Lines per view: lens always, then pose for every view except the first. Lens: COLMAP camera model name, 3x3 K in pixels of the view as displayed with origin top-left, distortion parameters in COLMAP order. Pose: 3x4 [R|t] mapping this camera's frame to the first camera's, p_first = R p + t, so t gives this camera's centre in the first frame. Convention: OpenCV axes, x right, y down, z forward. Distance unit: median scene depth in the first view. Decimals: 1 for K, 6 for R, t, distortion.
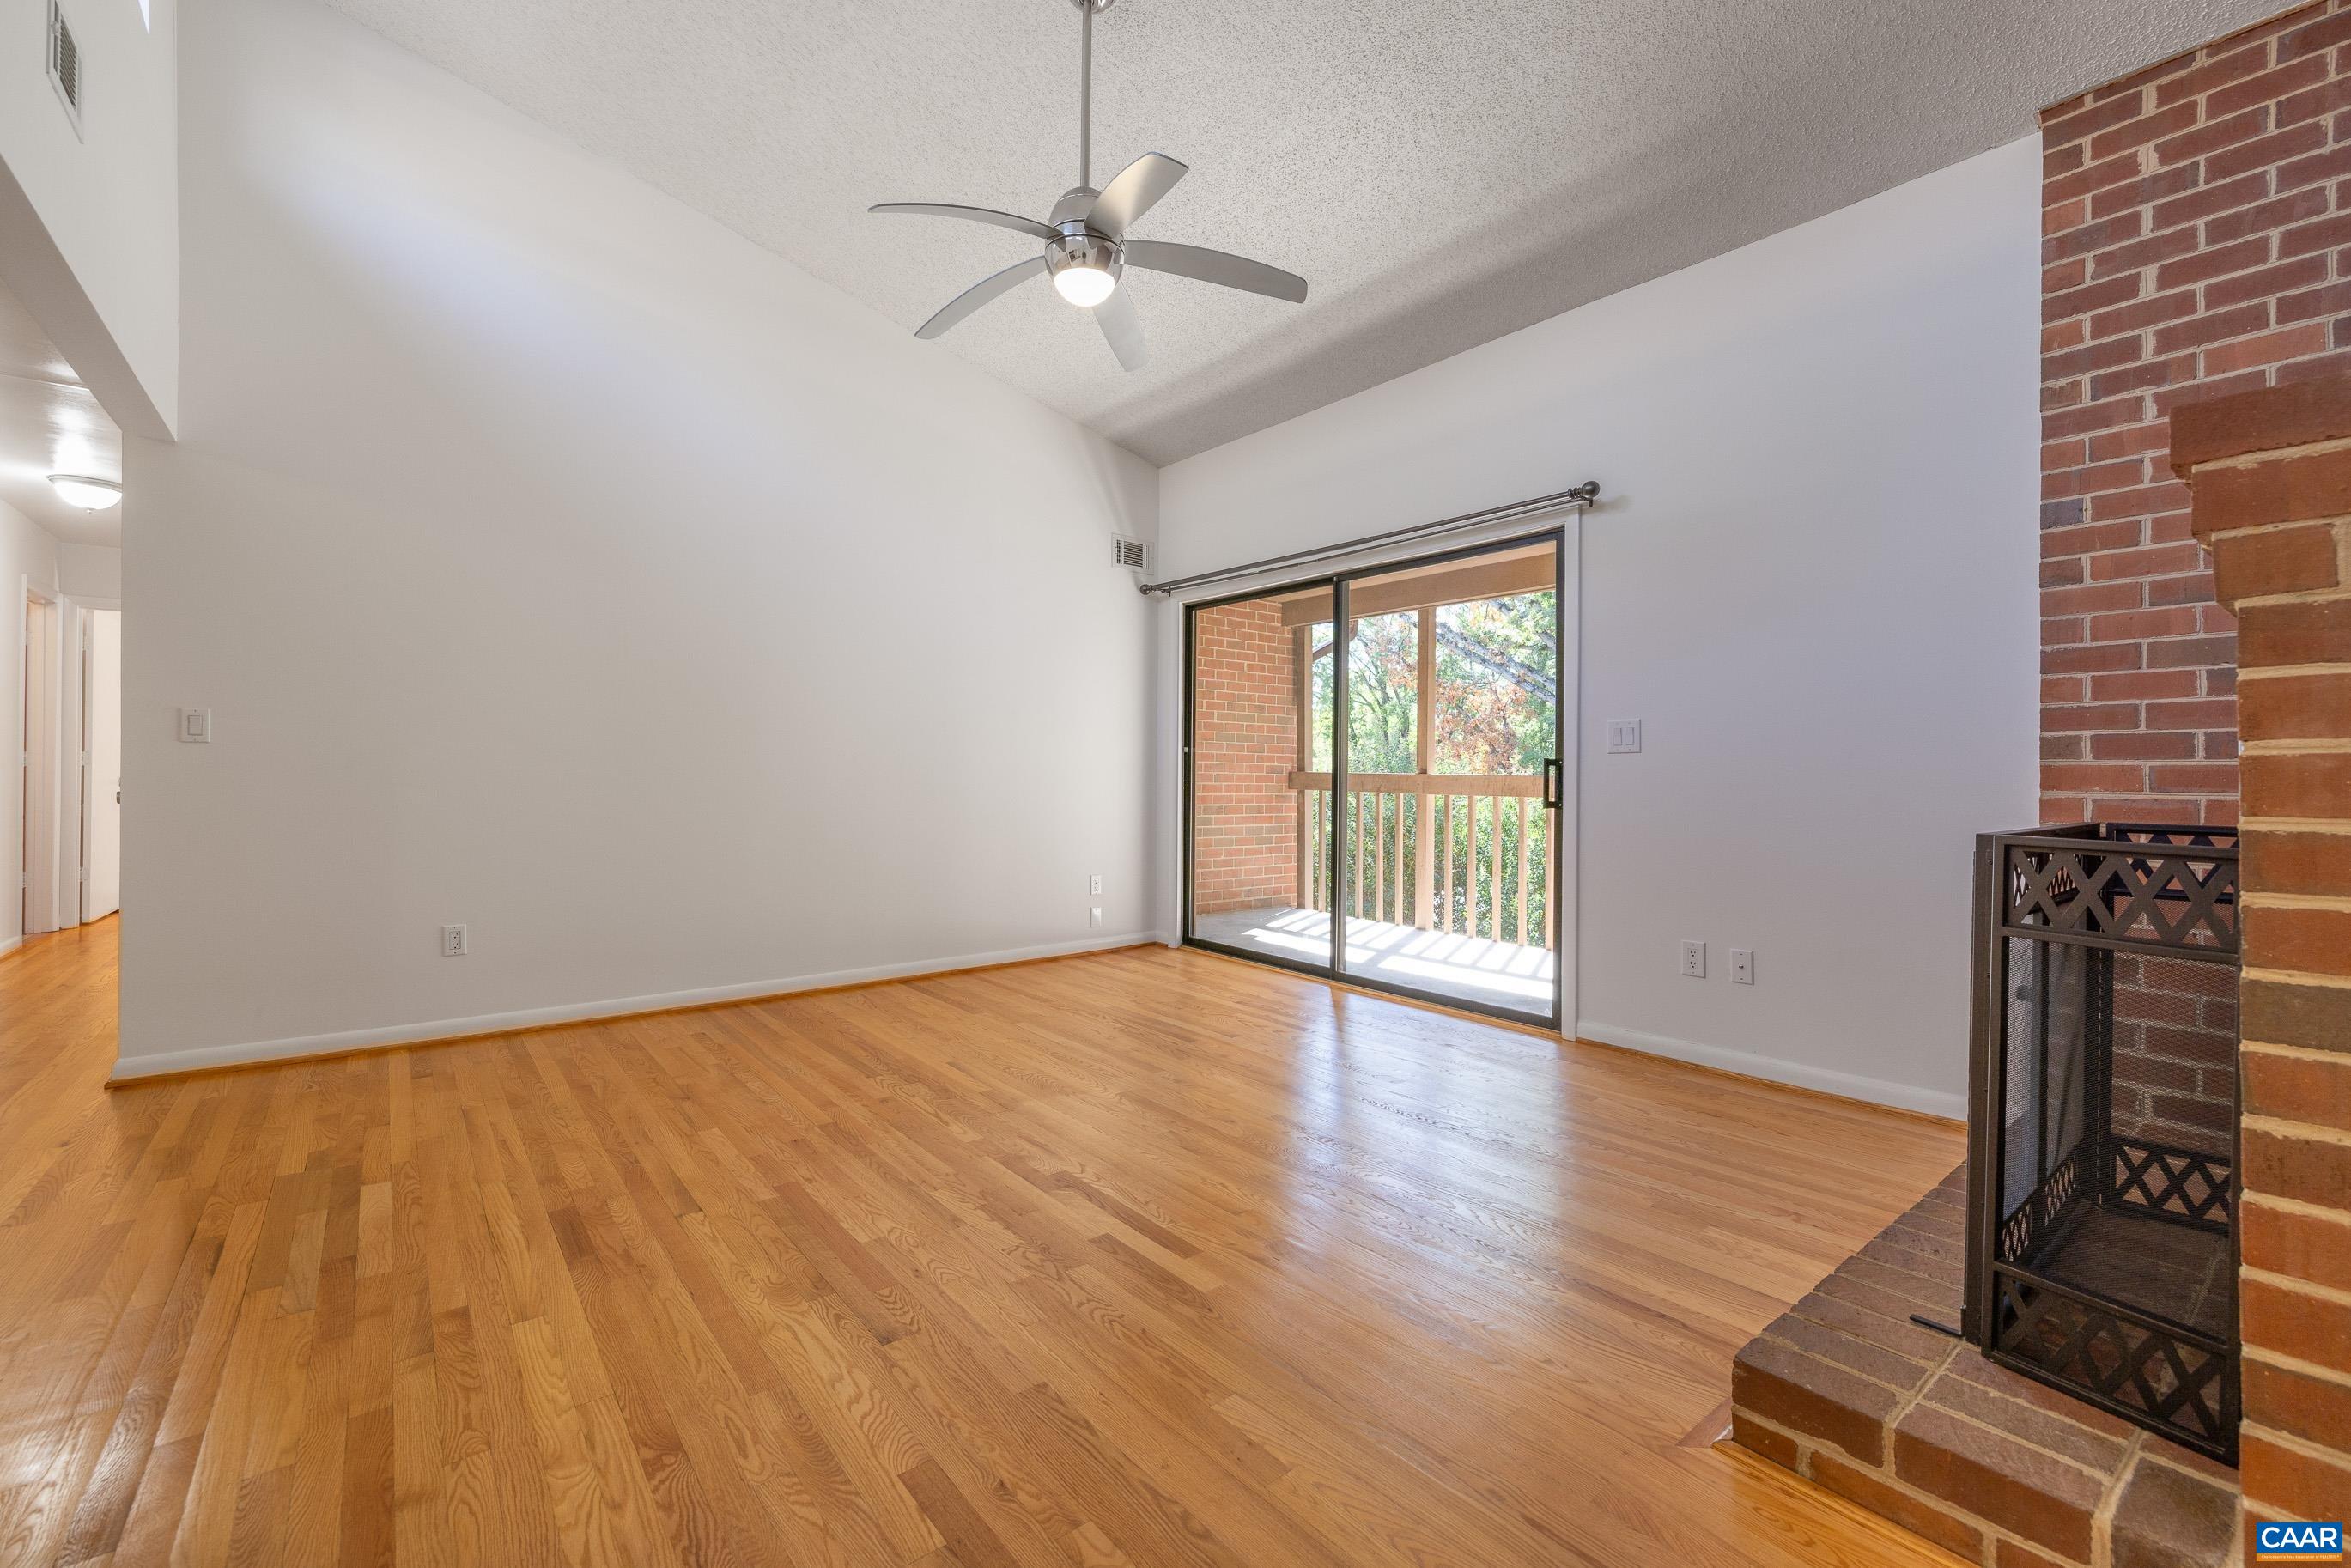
lens RADIAL K [[1002.0, 0, 1175.2], [0, 1002.0, 783.2], [0, 0, 1]] dist [0.002820, 0.000407]
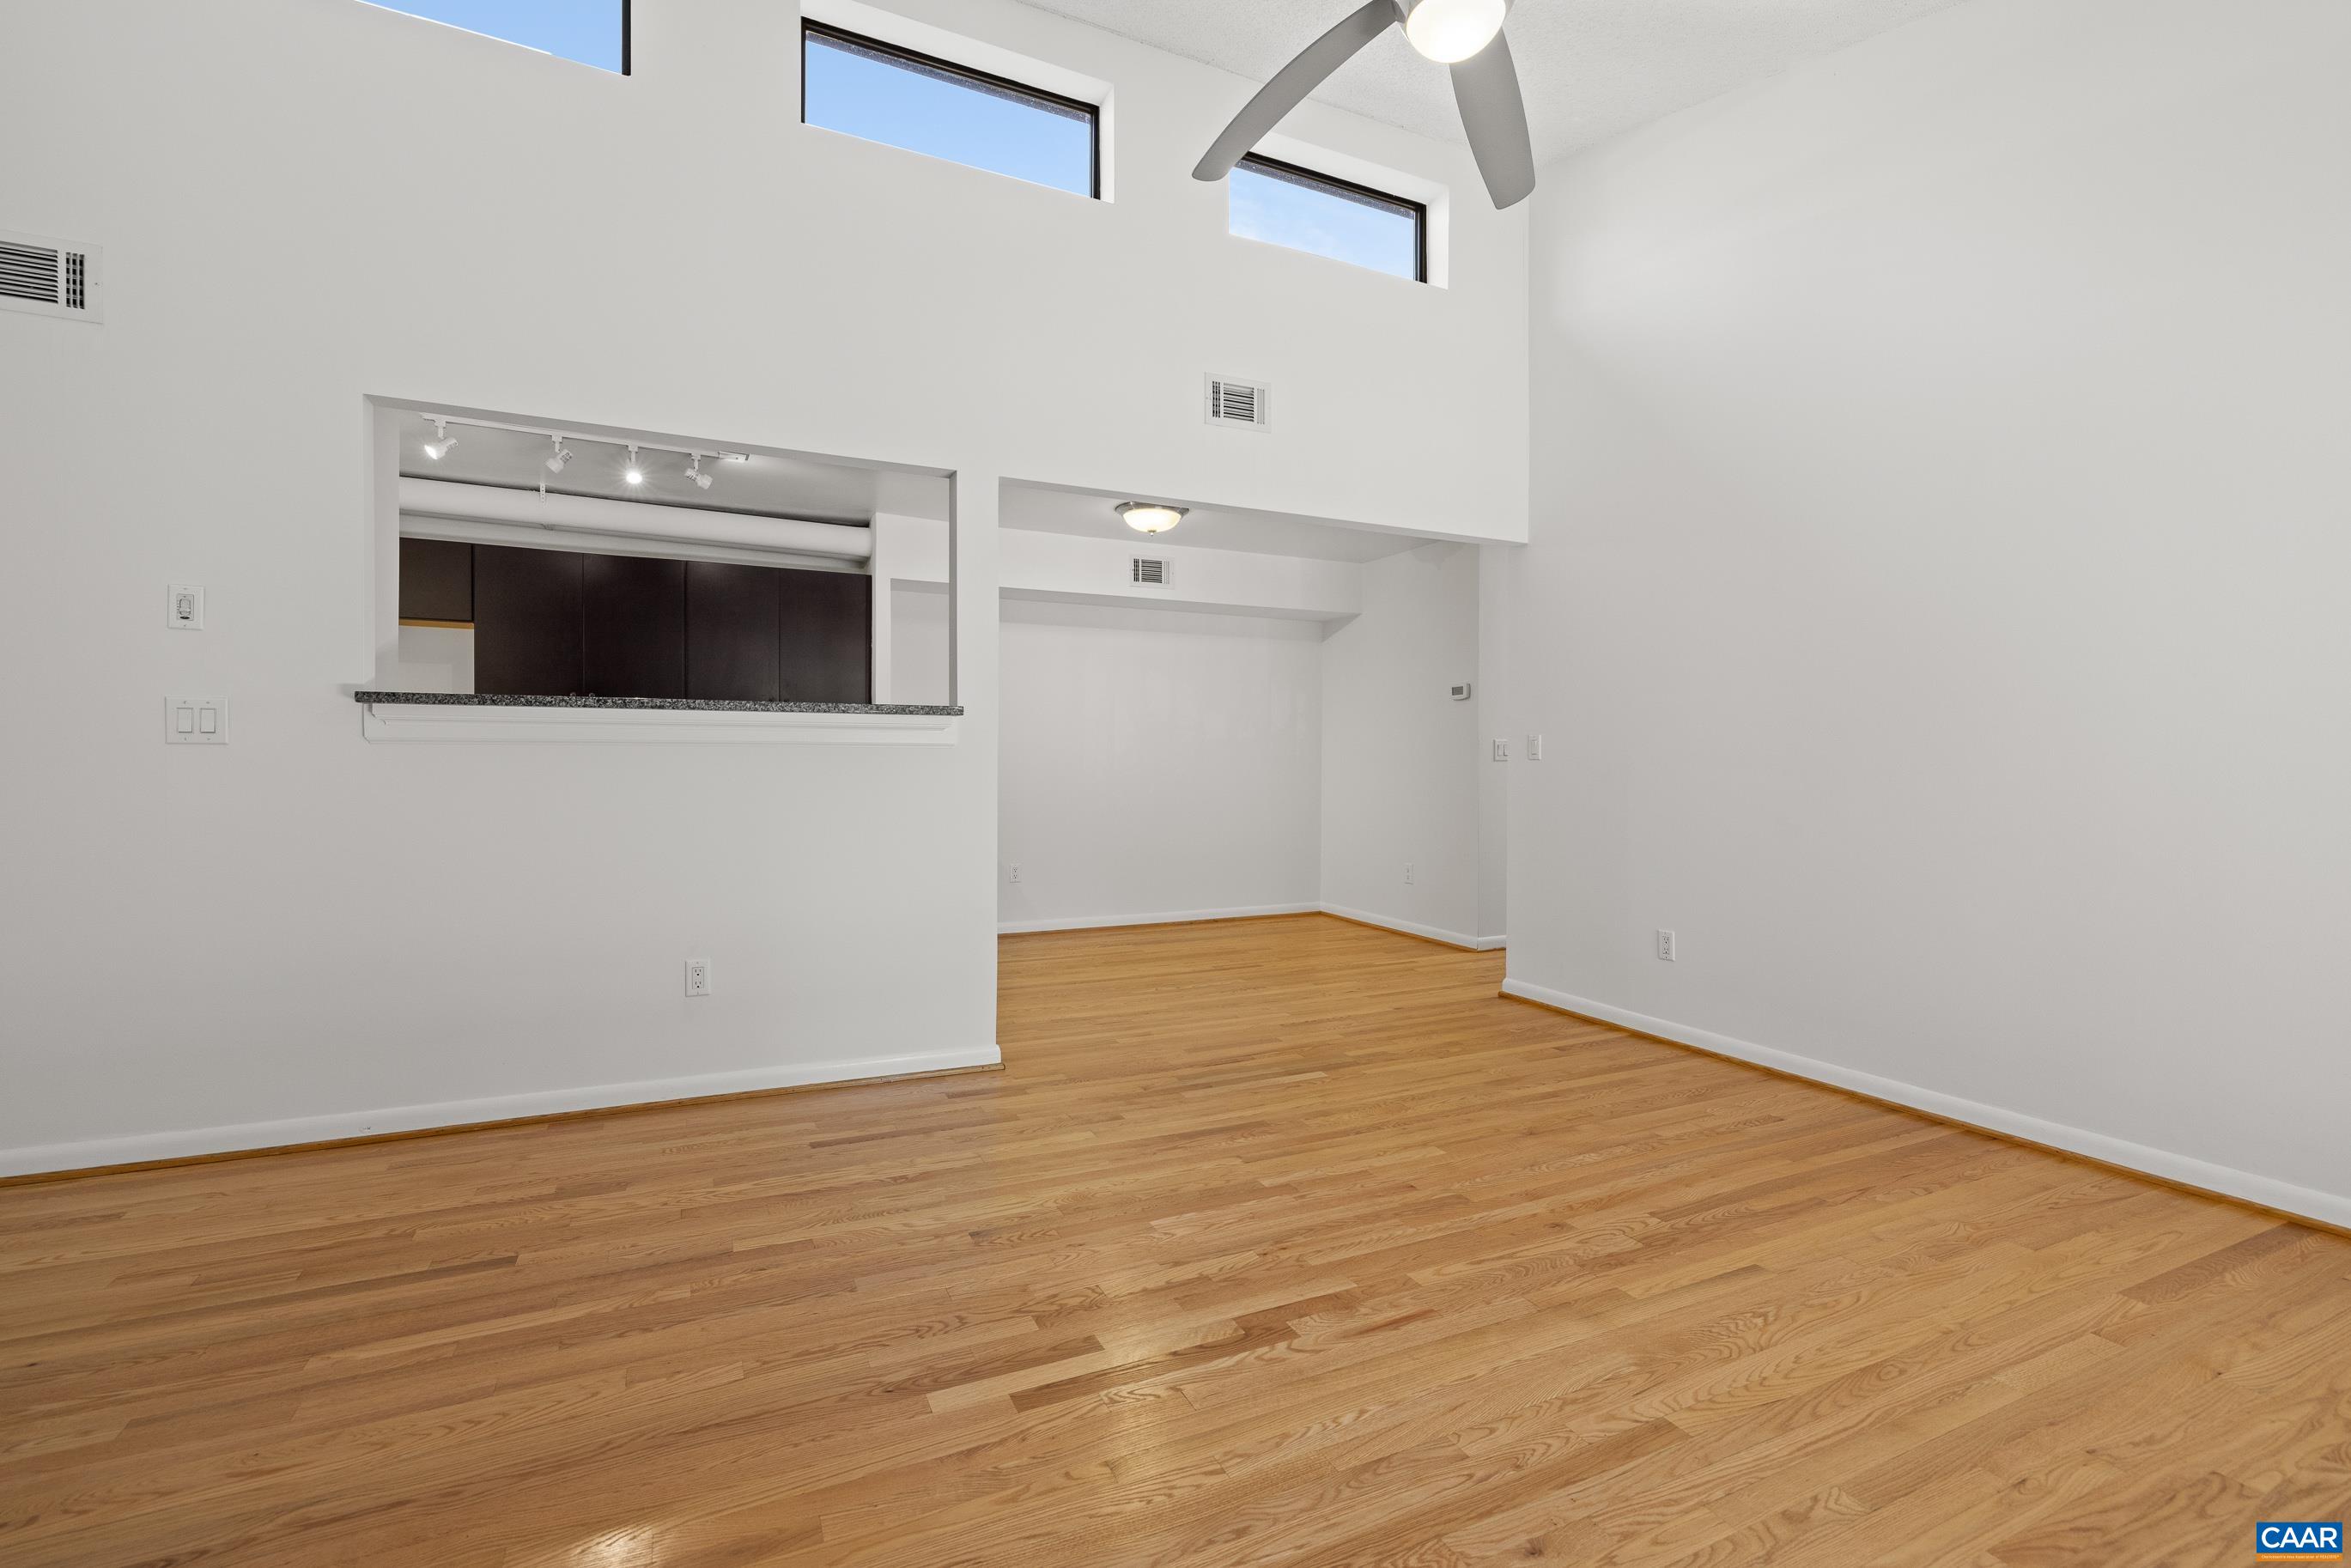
lens RADIAL K [[1002.0, 0, 1170.0], [0, 1002.0, 771.1], [0, 0, 1]] dist [0.002820, 0.000407]
pose [[-0.229442, -0.002614, -0.973319, 0.646769], [-0.014682, 0.999892, 0.000776, -0.034440], [0.973212, 0.014468, -0.229455, 1.081169]]
